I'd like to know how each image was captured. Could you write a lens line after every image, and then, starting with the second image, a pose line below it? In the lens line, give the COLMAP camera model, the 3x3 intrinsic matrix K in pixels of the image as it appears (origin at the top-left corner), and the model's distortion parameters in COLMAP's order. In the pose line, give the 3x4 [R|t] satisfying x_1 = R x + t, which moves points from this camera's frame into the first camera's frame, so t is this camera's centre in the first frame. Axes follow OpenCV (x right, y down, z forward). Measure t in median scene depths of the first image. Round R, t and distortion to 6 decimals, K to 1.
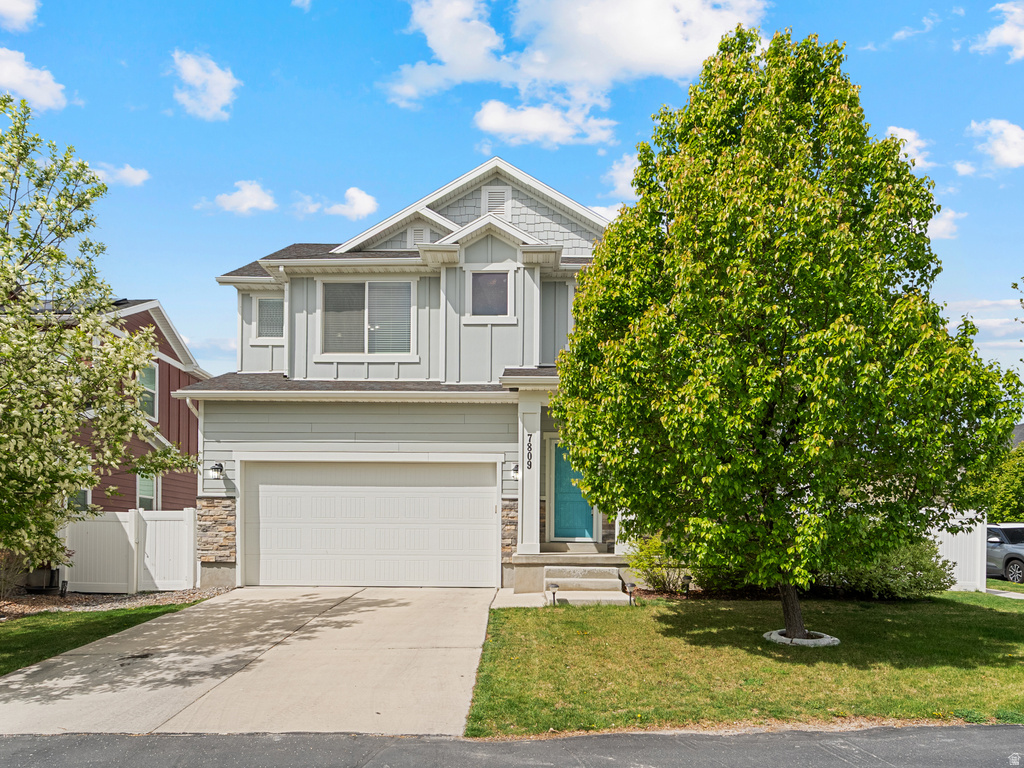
lens RADIAL K [[592.7, 0, 512.6], [0, 592.7, 387.1], [0, 0, 1]] dist [0.008987, -0.002730]
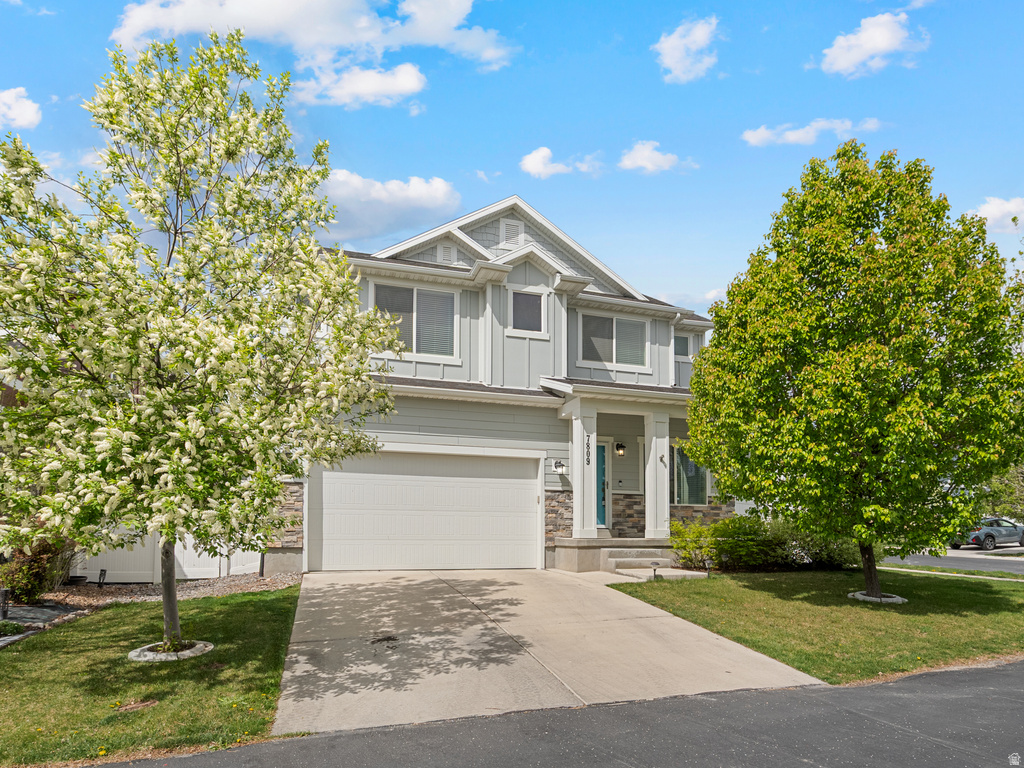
lens RADIAL K [[510.7, 0, 512.1], [0, 510.7, 380.2], [0, 0, 1]] dist [-0.003565, 0.002316]
pose [[0.959888, 0.078261, 0.269240, -0.348945], [-0.069068, 0.996665, -0.043462, 0.022284], [-0.271743, 0.023122, 0.962092, 0.058086]]
